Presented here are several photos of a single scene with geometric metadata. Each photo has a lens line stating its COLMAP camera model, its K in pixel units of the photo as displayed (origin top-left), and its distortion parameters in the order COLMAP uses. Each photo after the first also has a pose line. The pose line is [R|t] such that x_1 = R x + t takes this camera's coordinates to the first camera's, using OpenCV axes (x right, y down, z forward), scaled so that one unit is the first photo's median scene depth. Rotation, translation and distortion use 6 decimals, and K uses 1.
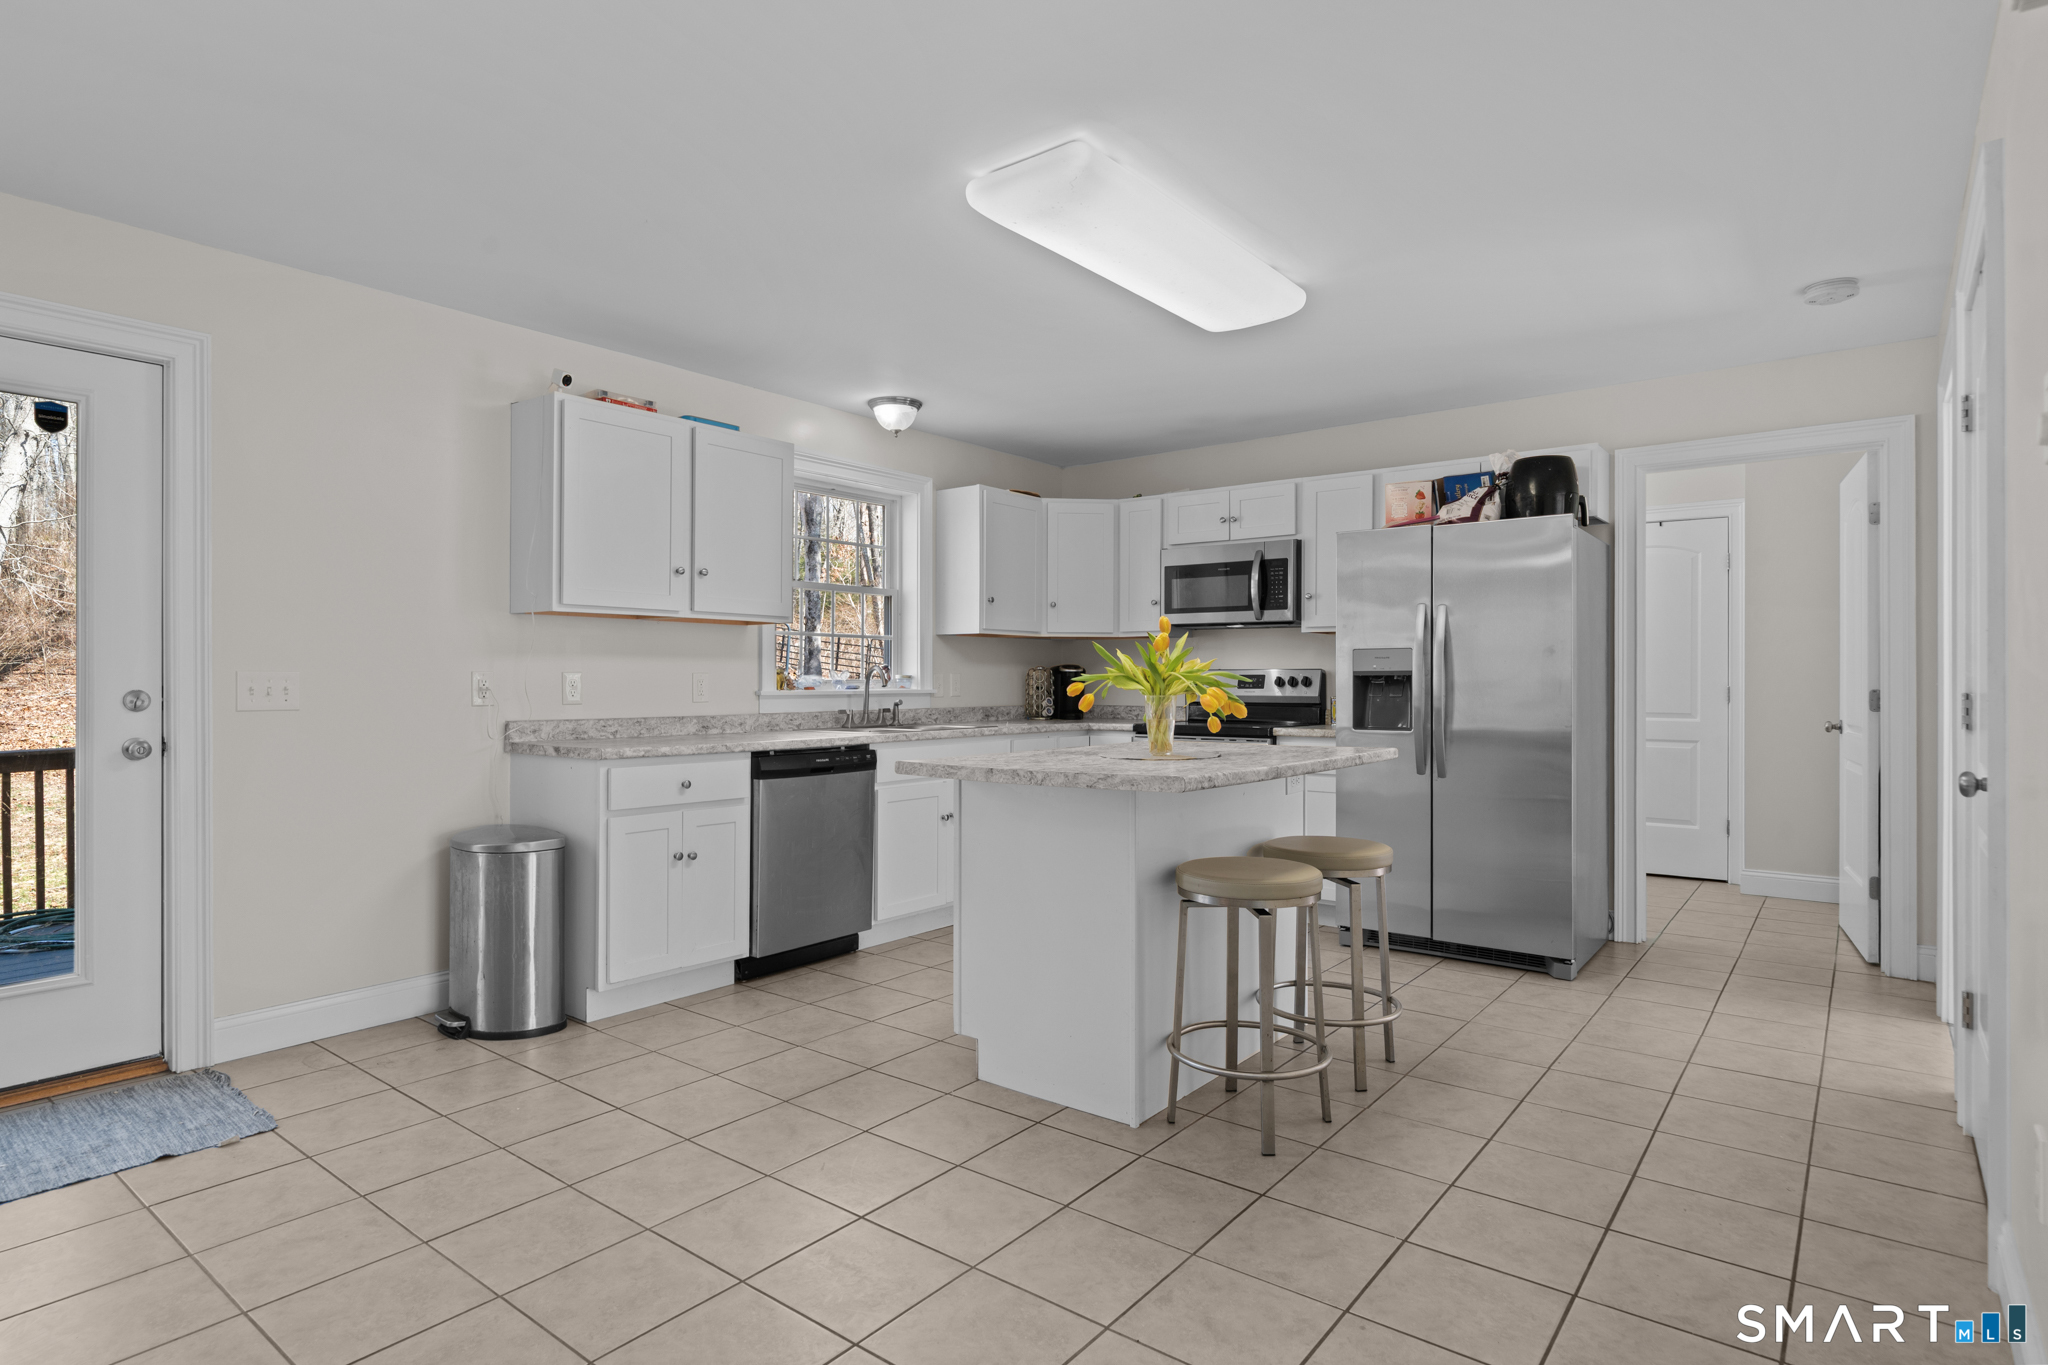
lens RADIAL K [[1064.5, 0, 1008.9], [0, 1064.5, 678.5], [0, 0, 1]] dist [0.003509, -0.002325]
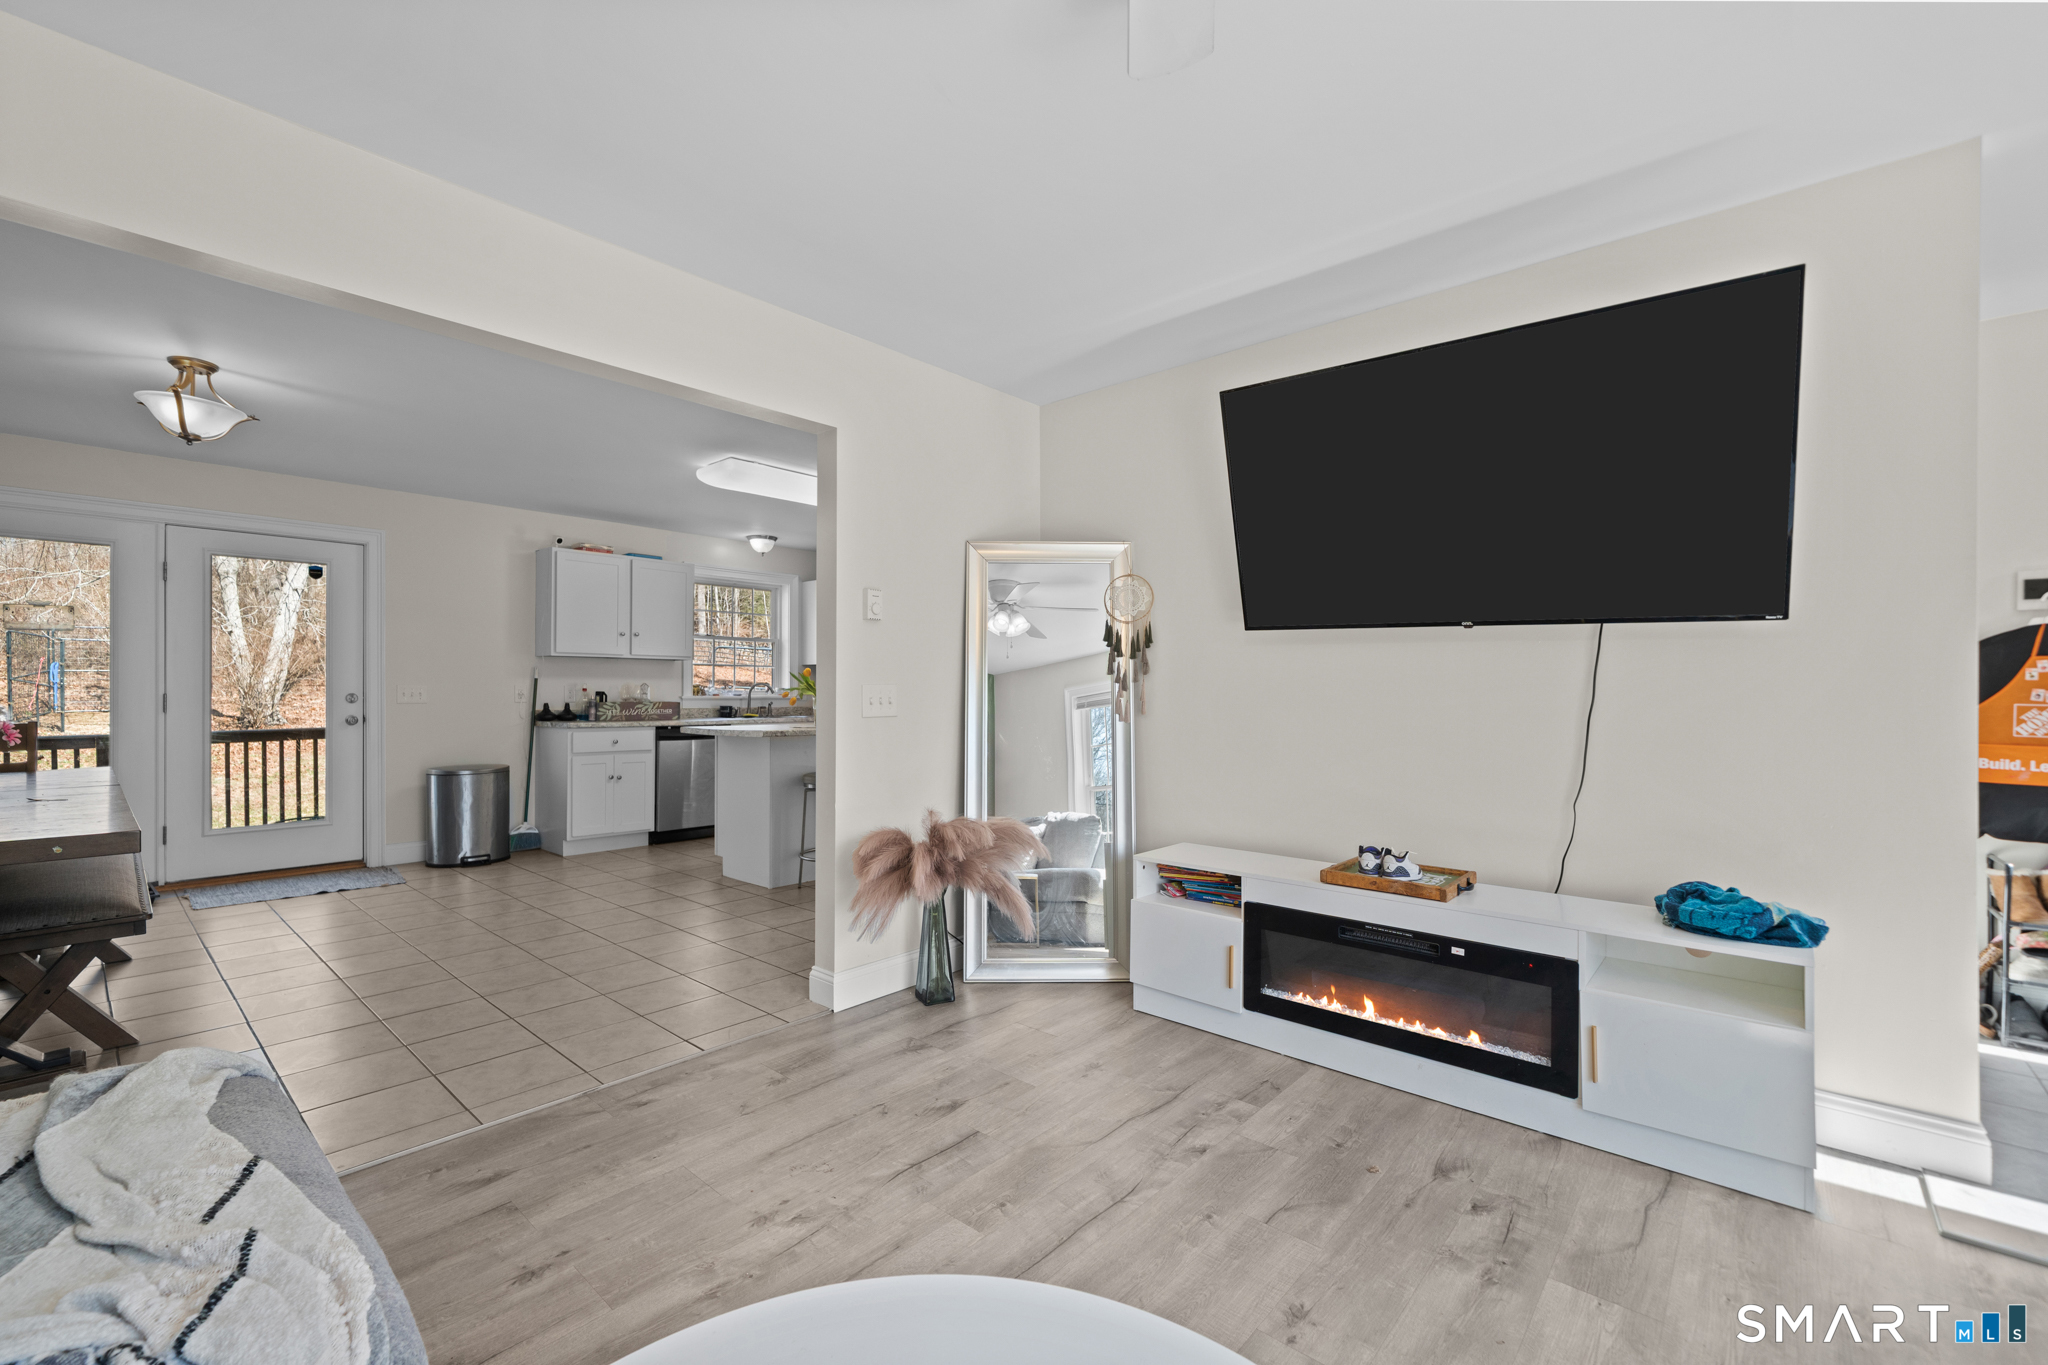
lens RADIAL K [[856.6, 0, 1012.1], [0, 856.6, 693.8], [0, 0, 1]] dist [-0.001017, -0.000127]
pose [[0.998812, 0.001982, -0.048688, 0.422126], [-0.001924, 0.999997, 0.001257, 0.004416], [0.048690, -0.001161, 0.998813, -0.469102]]
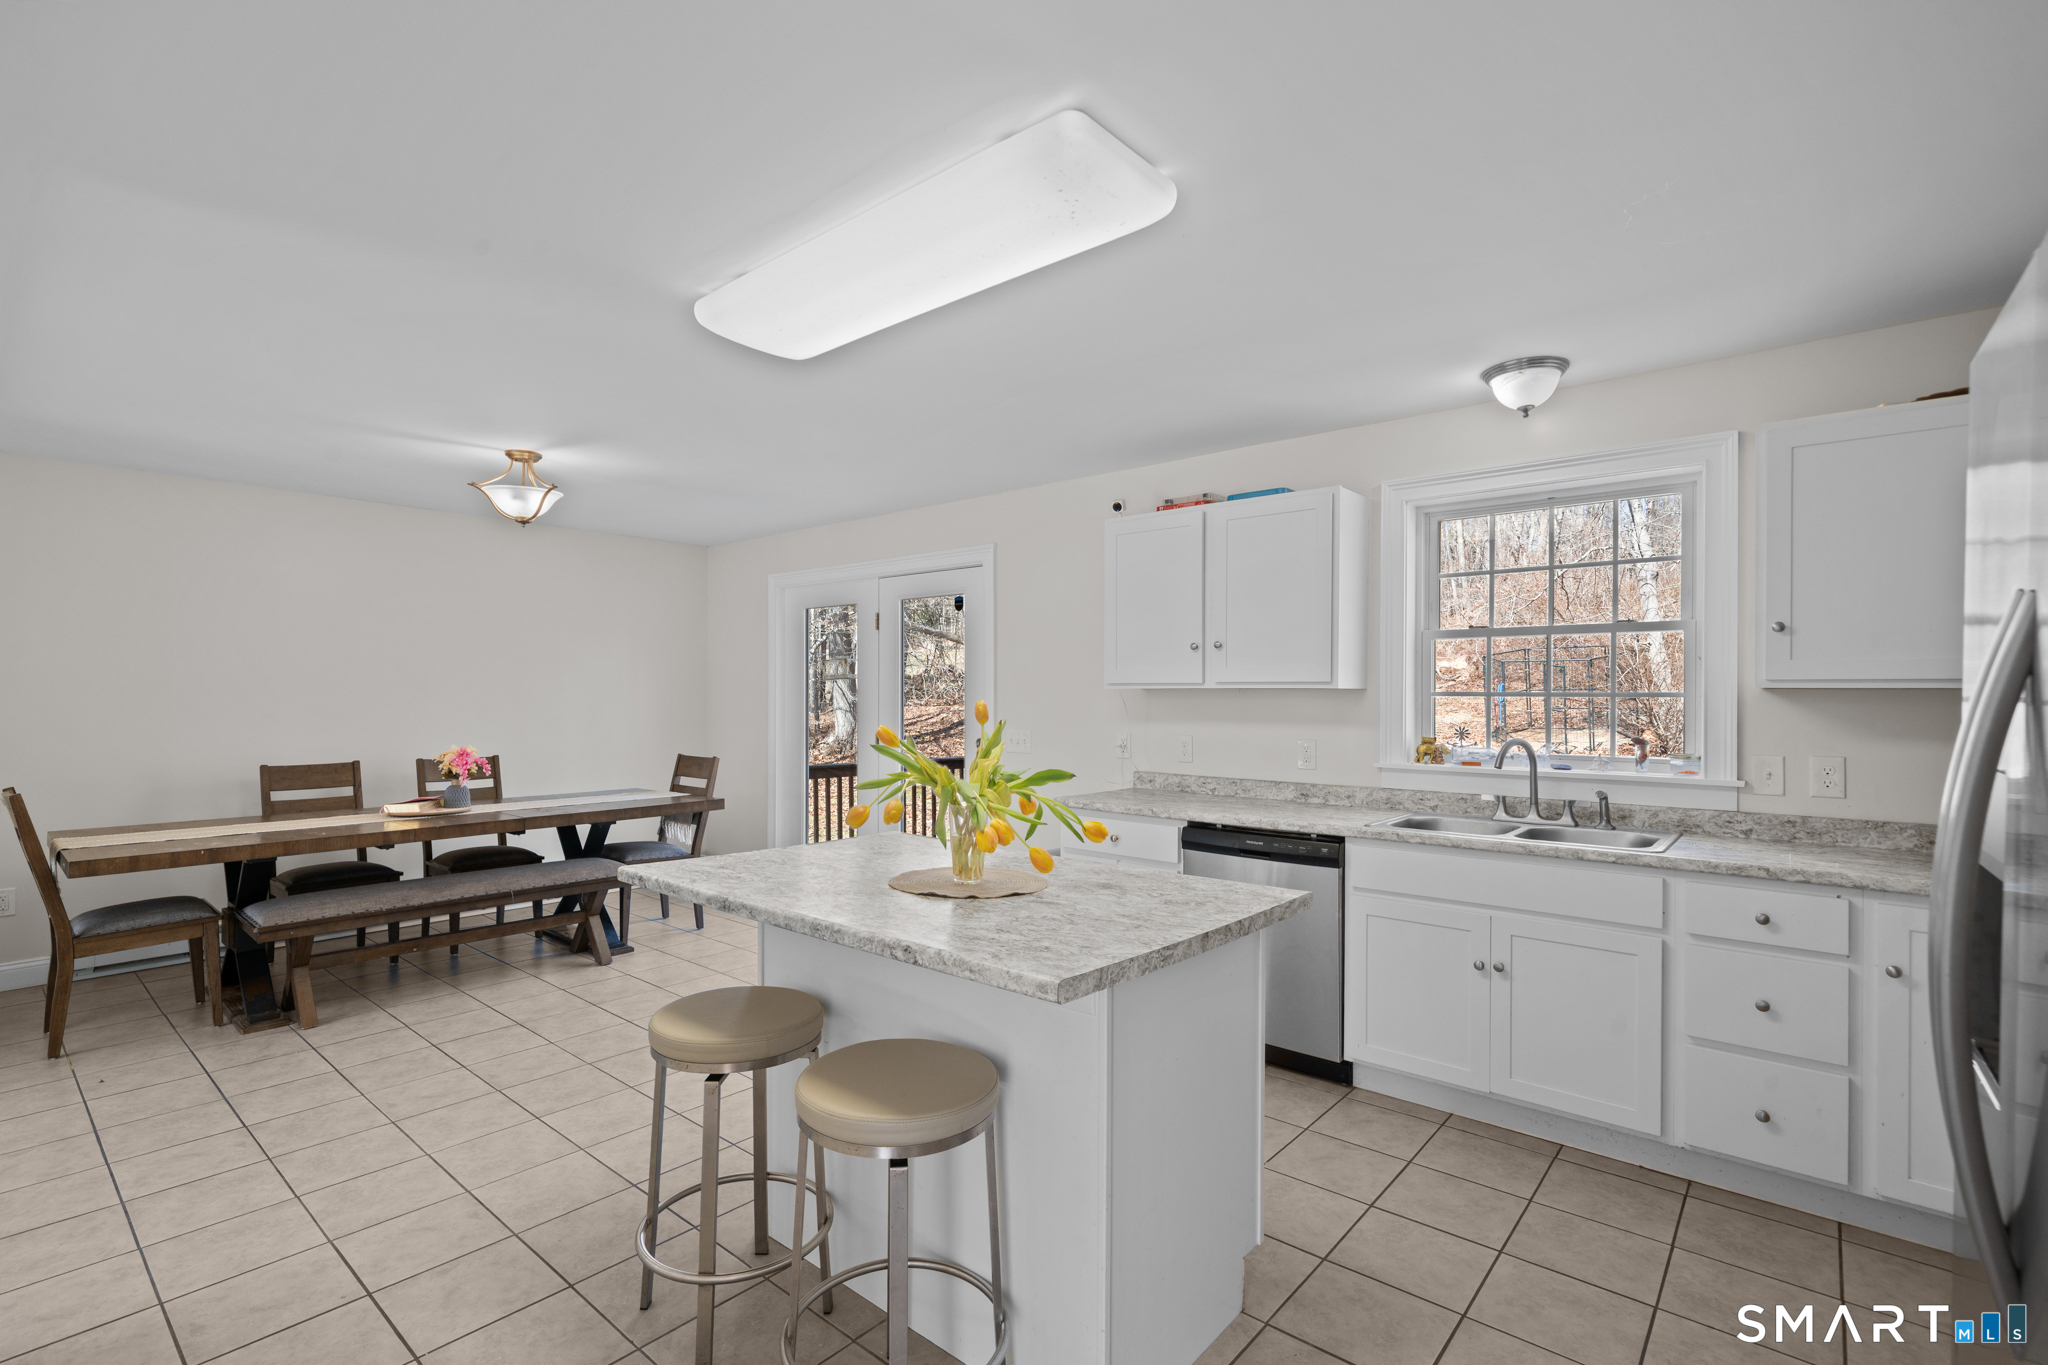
lens RADIAL K [[911.7, 0, 994.4], [0, 911.7, 687.5], [0, 0, 1]] dist [-0.001286, -0.000588]
pose [[-0.030814, -0.015979, -0.999397, 0.552666], [-0.011157, 0.999815, -0.015642, -0.036237], [0.999463, 0.010669, -0.030987, 0.719793]]
